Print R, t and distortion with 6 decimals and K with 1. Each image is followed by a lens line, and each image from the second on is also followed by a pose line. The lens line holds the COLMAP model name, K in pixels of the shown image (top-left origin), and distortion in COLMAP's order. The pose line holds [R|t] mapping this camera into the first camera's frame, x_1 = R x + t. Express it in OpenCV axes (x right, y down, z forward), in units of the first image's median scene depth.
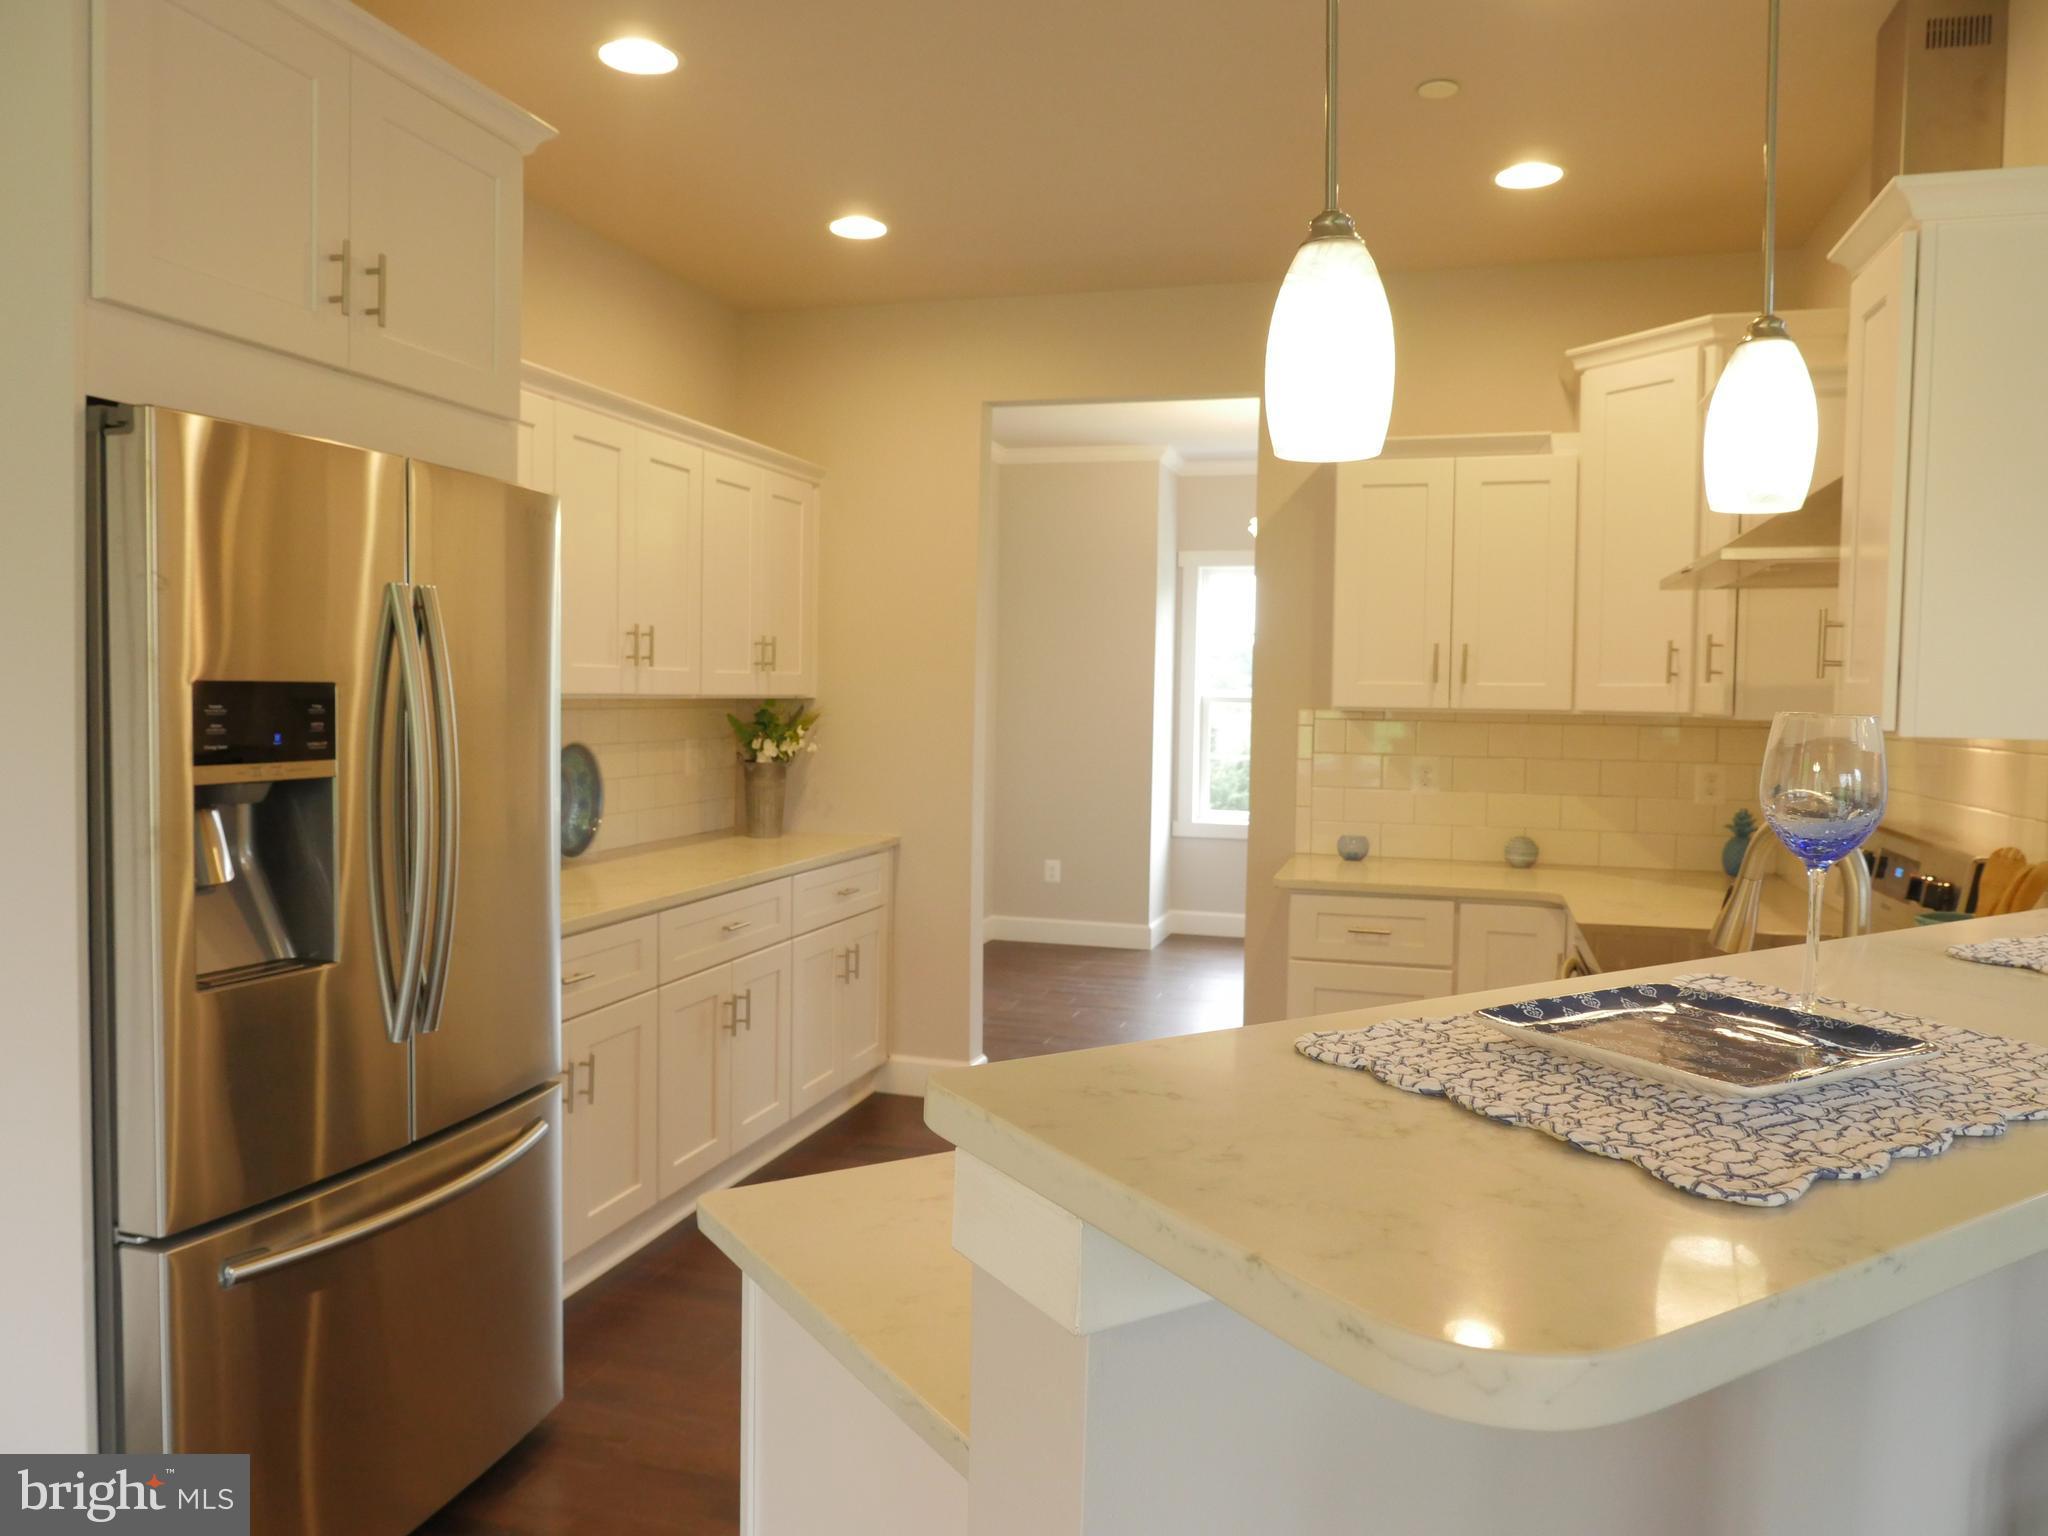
lens RADIAL K [[1474.6, 0, 1025.2], [0, 1474.6, 766.2], [0, 0, 1]] dist [-0.021684, 0.009787]
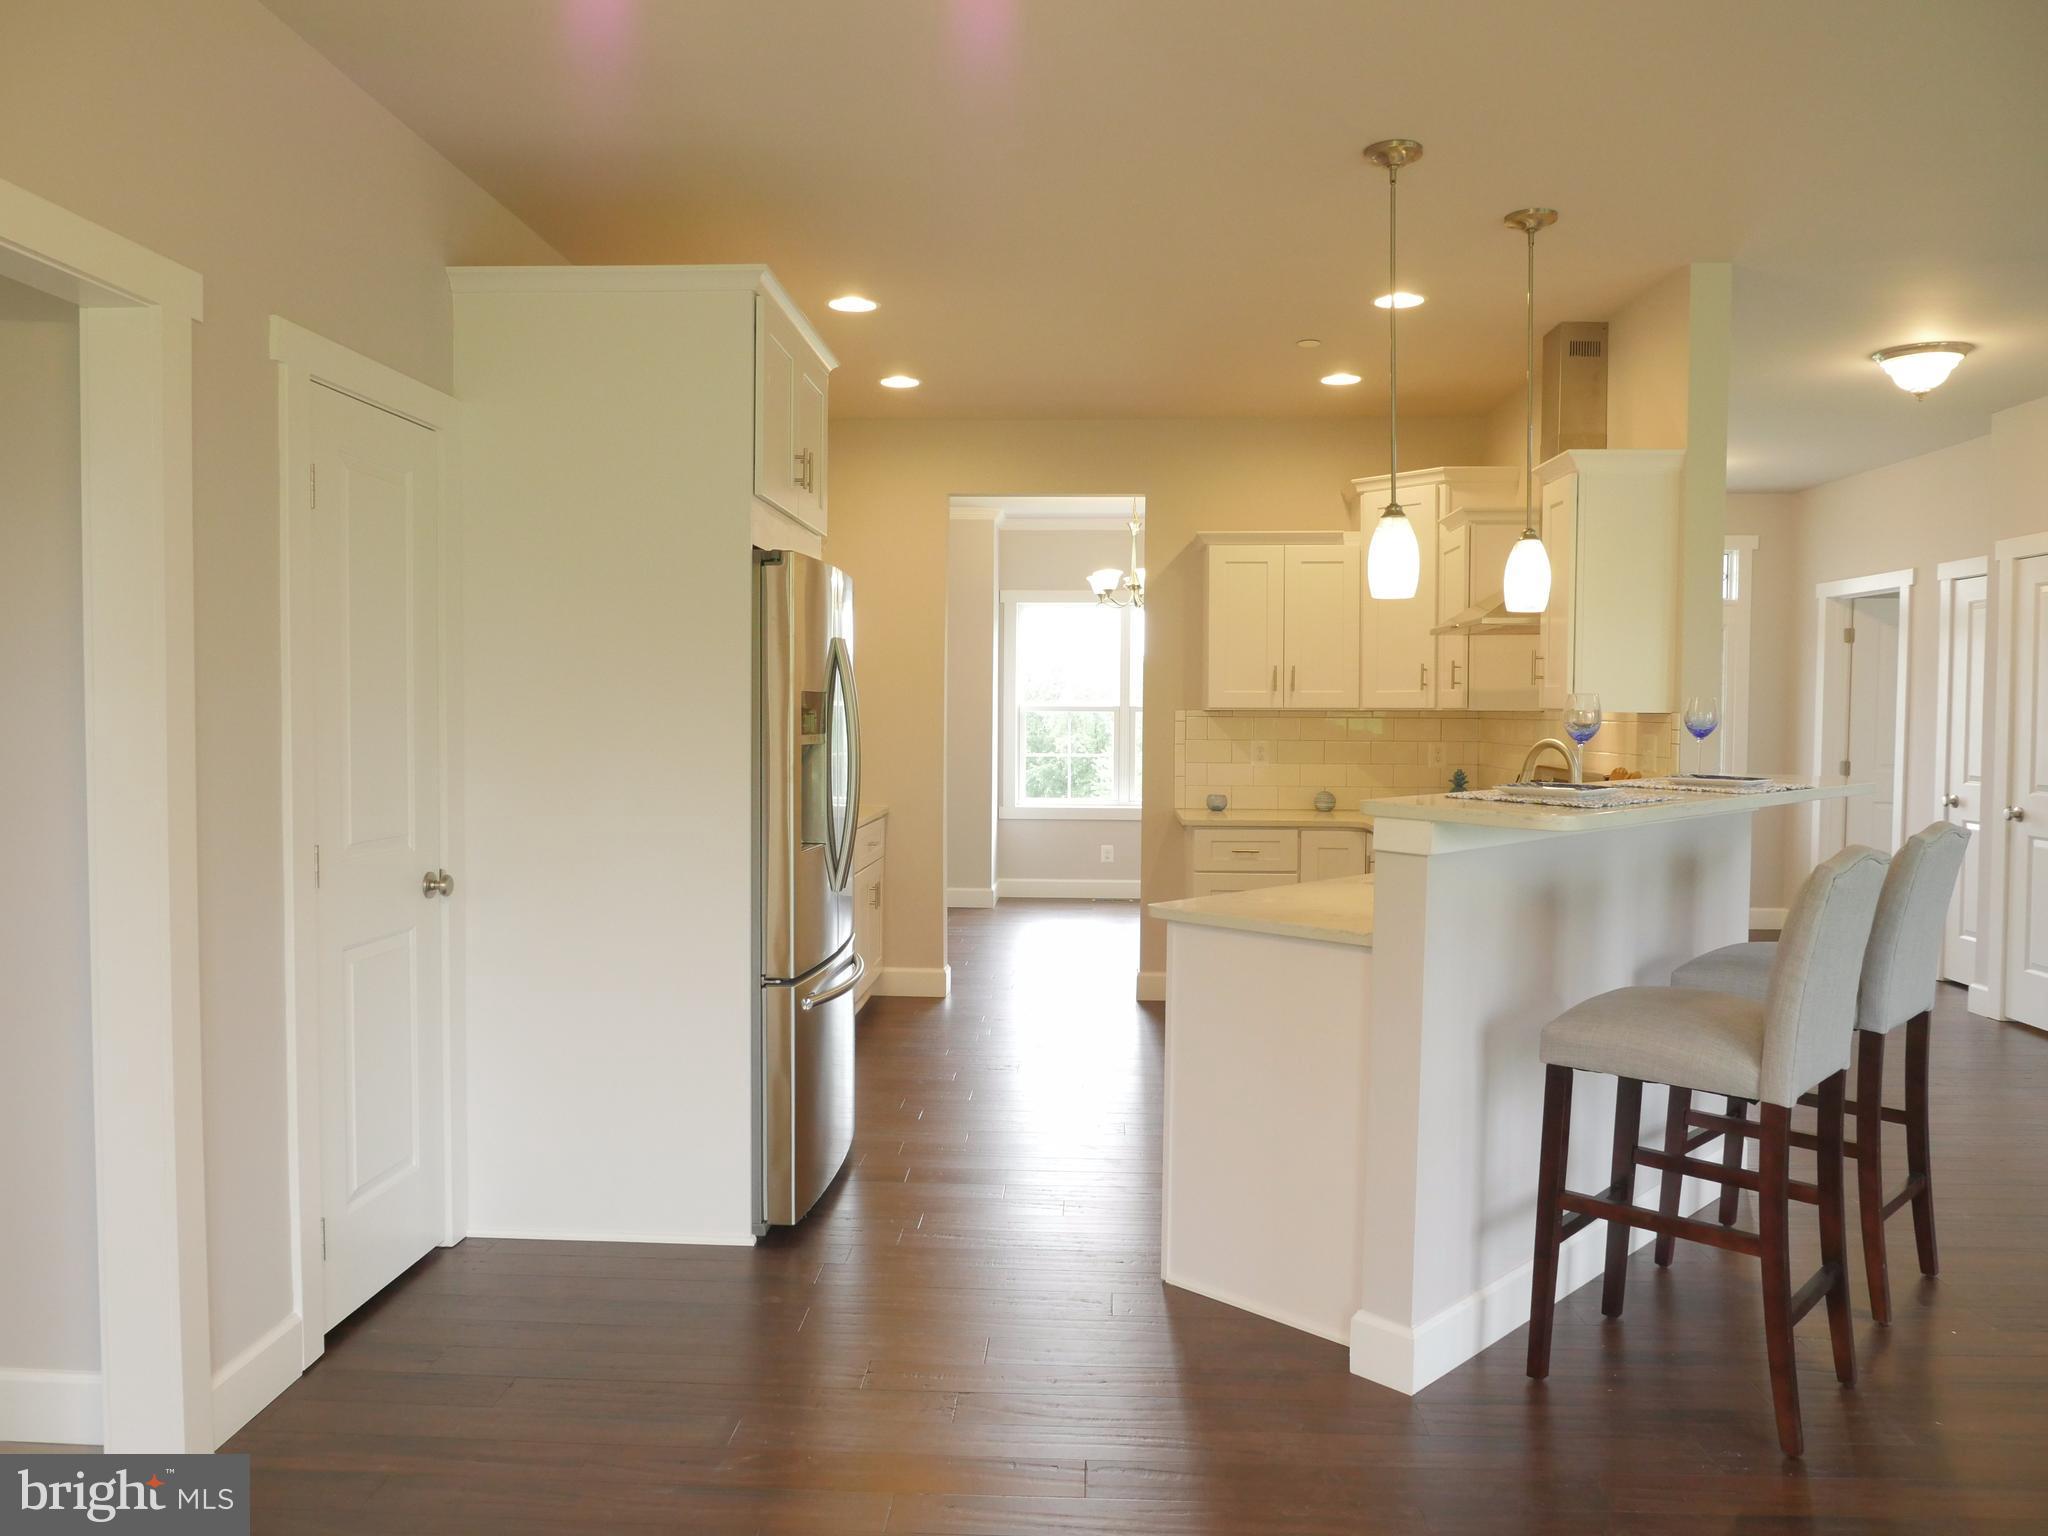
lens RADIAL K [[1474.6, 0, 1021.9], [0, 1474.6, 769.8], [0, 0, 1]] dist [-0.021684, 0.009787]
pose [[0.973868, -0.019524, 0.226275, -0.333932], [0.021564, 0.999746, -0.006547, 0.030215], [-0.226090, 0.011255, 0.974041, -0.446724]]
